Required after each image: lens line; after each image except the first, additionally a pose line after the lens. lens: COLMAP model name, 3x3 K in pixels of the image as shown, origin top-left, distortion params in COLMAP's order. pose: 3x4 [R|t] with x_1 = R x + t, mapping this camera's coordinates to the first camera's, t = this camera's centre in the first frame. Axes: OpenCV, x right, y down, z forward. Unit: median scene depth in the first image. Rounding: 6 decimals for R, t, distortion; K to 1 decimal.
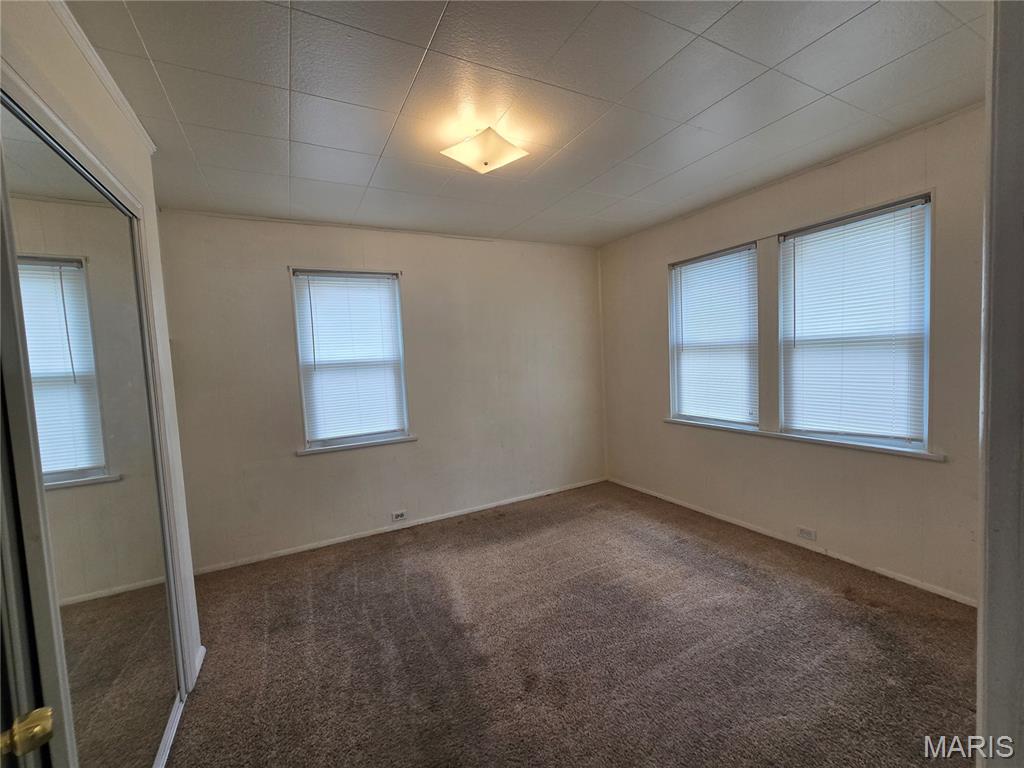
lens RADIAL K [[418.9, 0, 510.7], [0, 418.9, 382.2], [0, 0, 1]] dist [-0.006774, 0.000386]
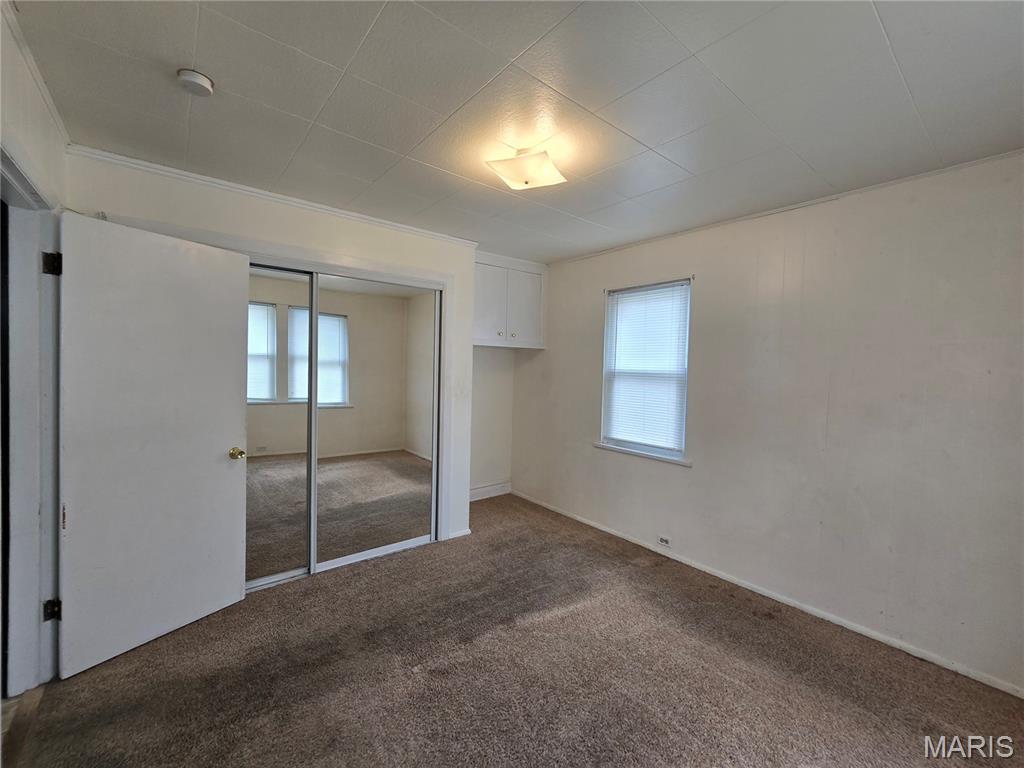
lens RADIAL K [[418.9, 0, 511.1], [0, 418.9, 380.6], [0, 0, 1]] dist [-0.006774, 0.000386]
pose [[0.195905, 0.090803, -0.976410, 0.592820], [-0.097603, 0.992565, 0.072722, -0.074361], [0.975754, 0.081053, 0.203311, 0.494083]]
